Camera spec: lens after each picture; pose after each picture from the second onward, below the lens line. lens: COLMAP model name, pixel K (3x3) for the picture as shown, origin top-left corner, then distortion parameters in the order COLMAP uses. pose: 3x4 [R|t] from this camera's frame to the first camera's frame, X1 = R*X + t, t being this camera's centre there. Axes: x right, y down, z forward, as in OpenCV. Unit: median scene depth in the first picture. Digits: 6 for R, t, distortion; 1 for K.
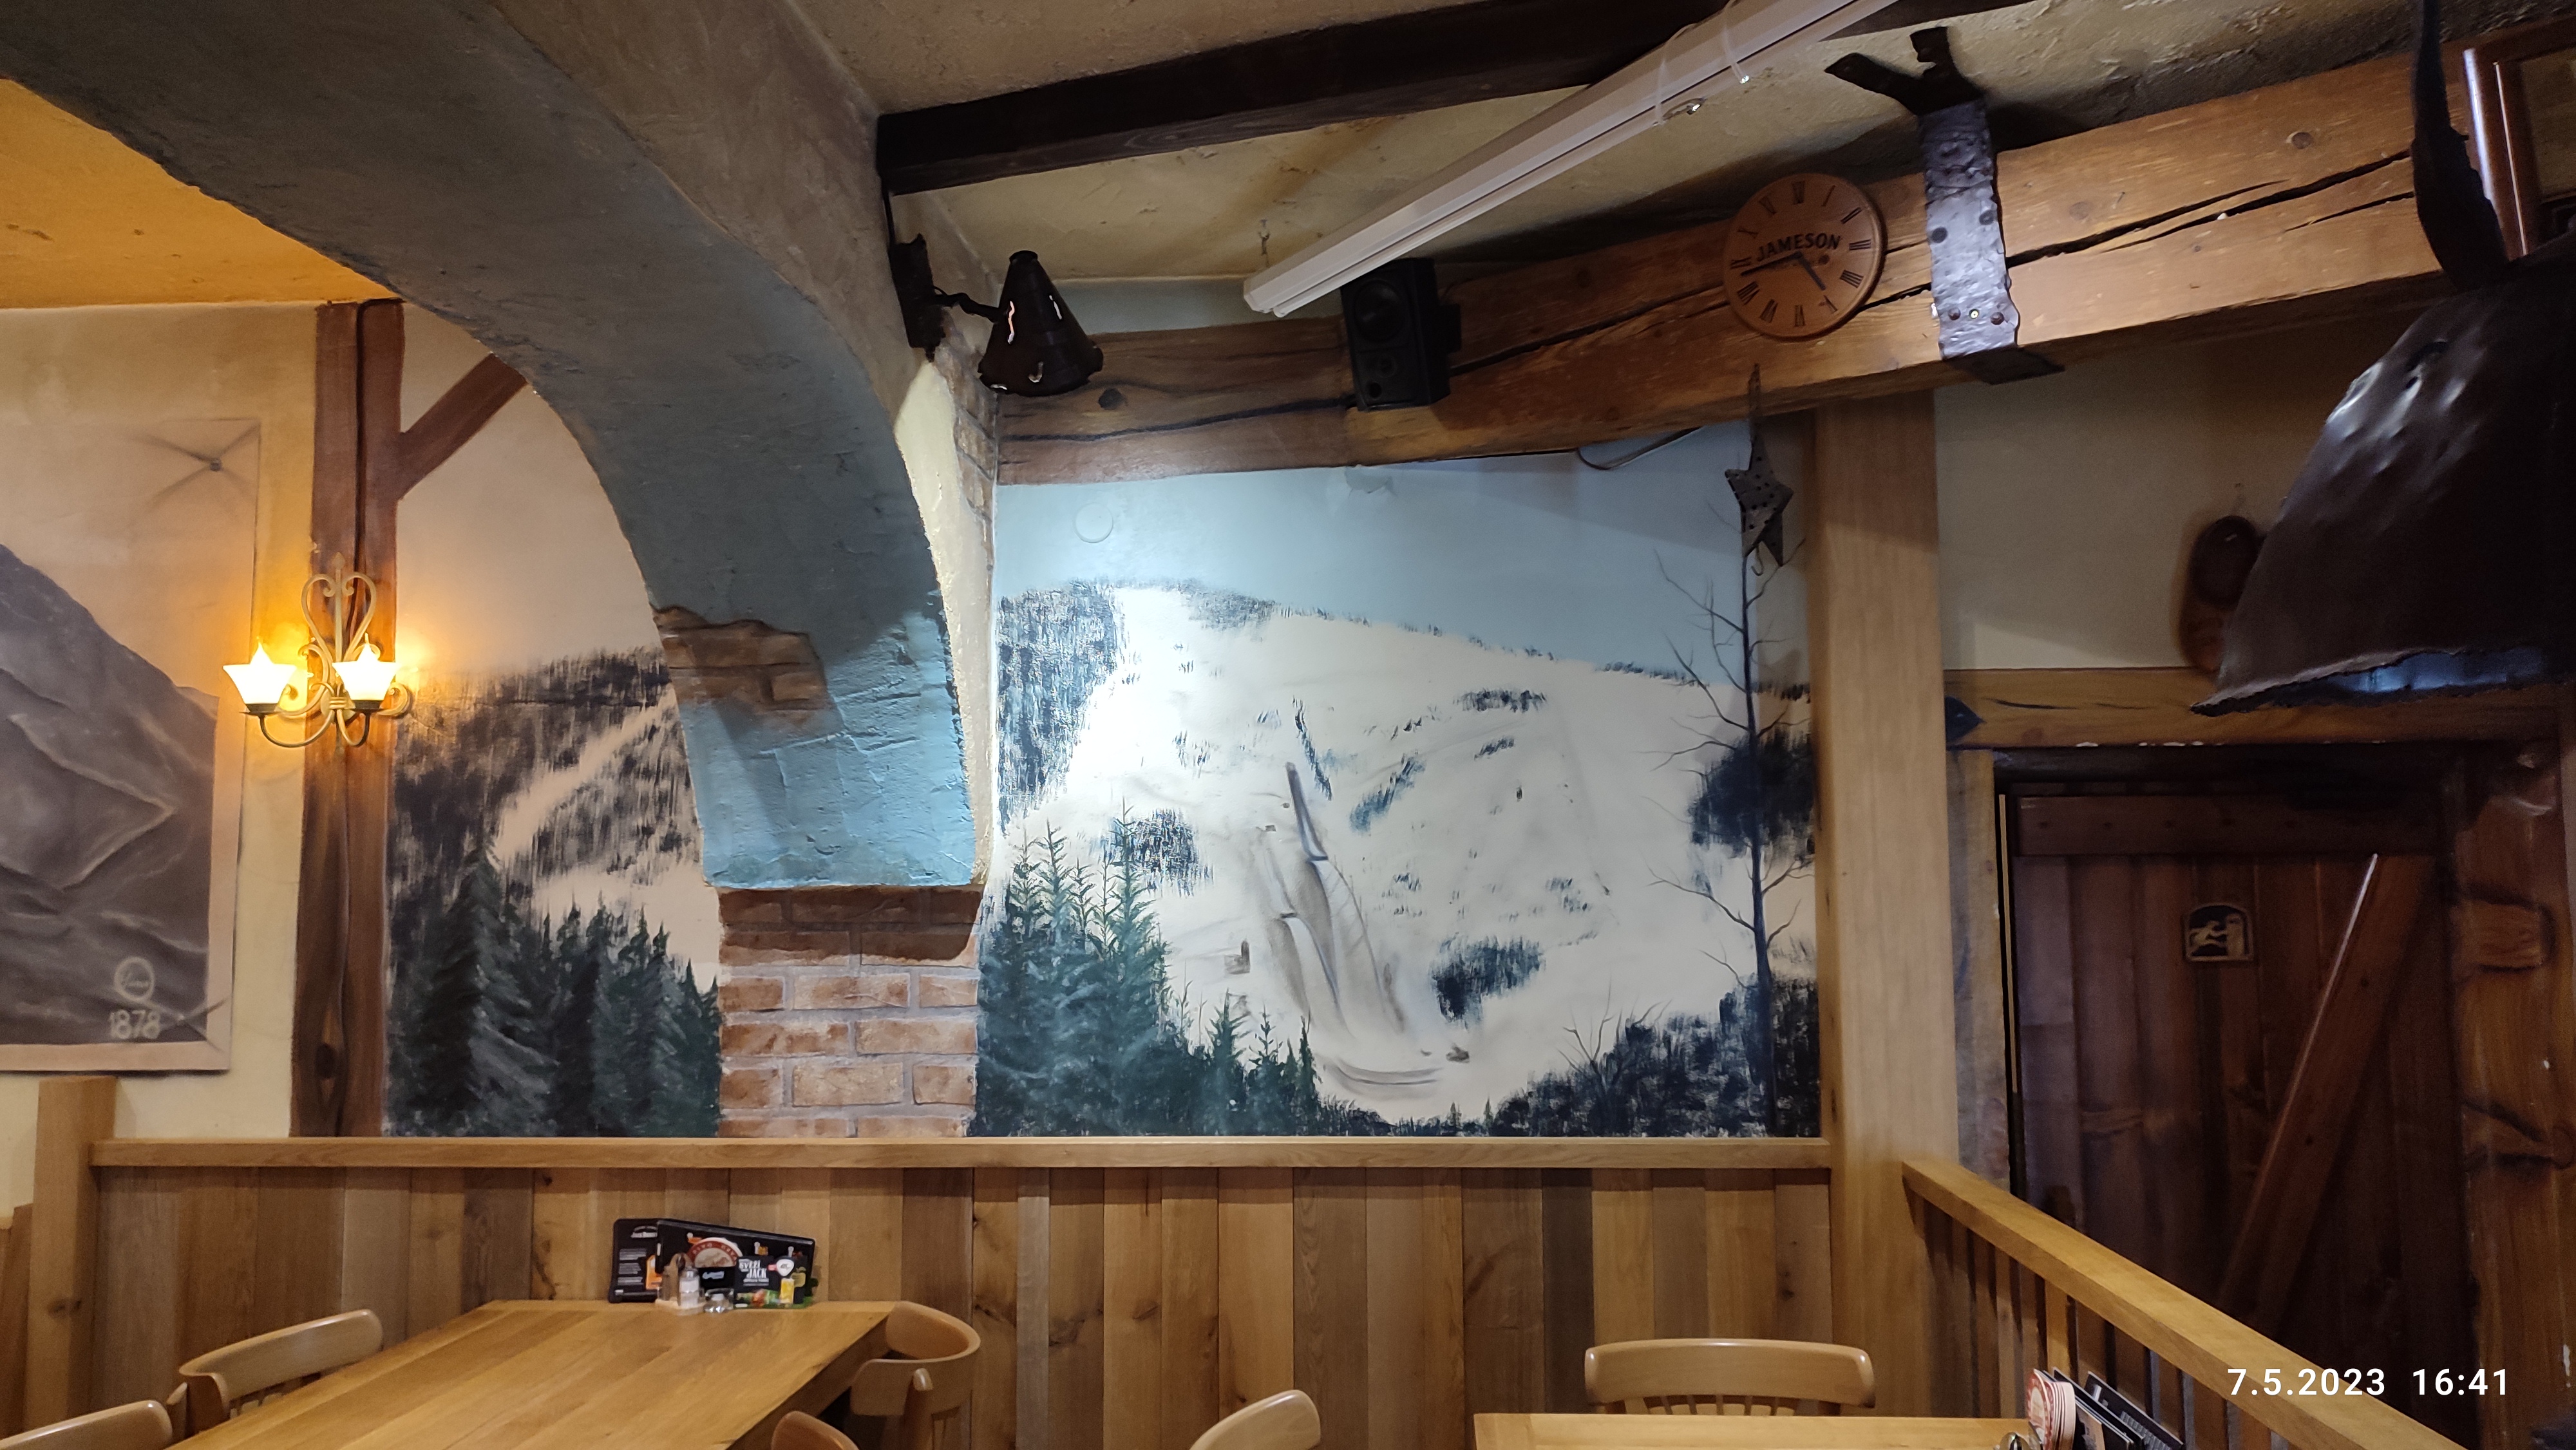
lens RADIAL K [[1725.1, 0, 1288.0], [0, 1725.1, 725.0], [0, 0, 1]] dist [0.000479, -0.017628]
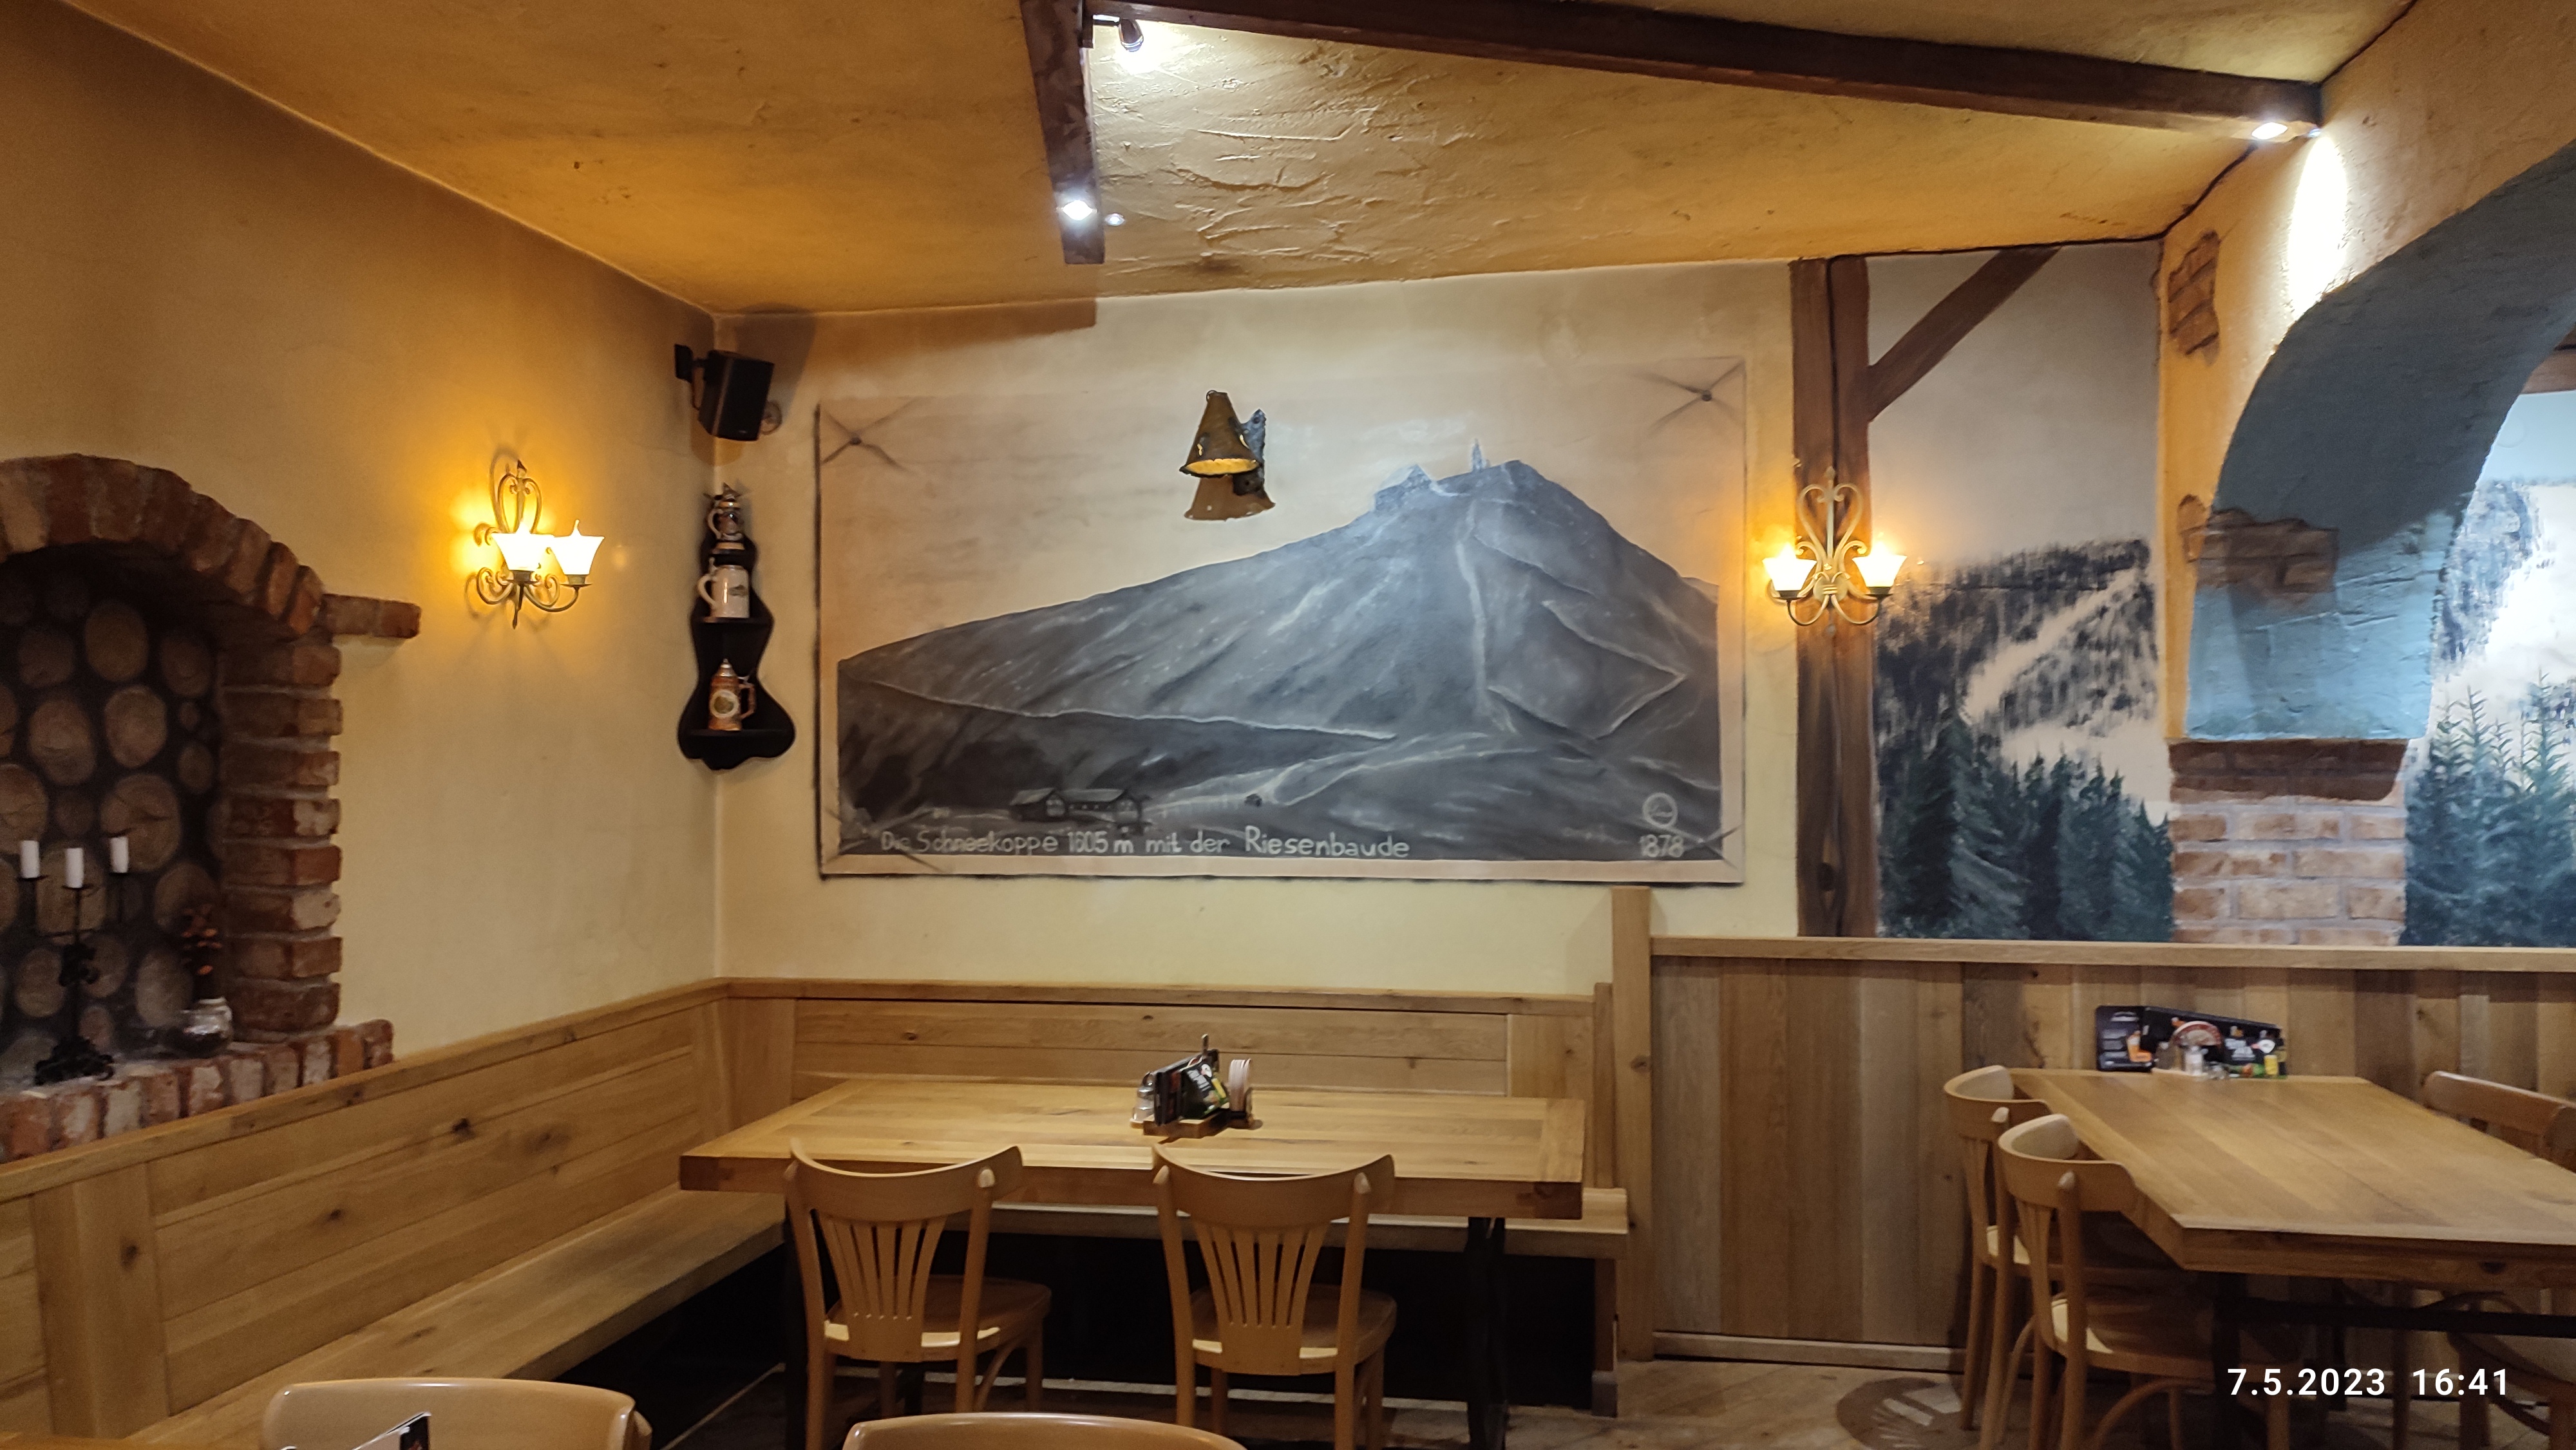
lens RADIAL K [[1725.1, 0, 1288.0], [0, 1725.1, 725.0], [0, 0, 1]] dist [0.000479, -0.017628]
pose [[0.988766, 0.003914, -0.149422, -0.758564], [0.006722, 0.997481, 0.070613, -0.005794], [0.149322, -0.070824, 0.986249, -0.286002]]
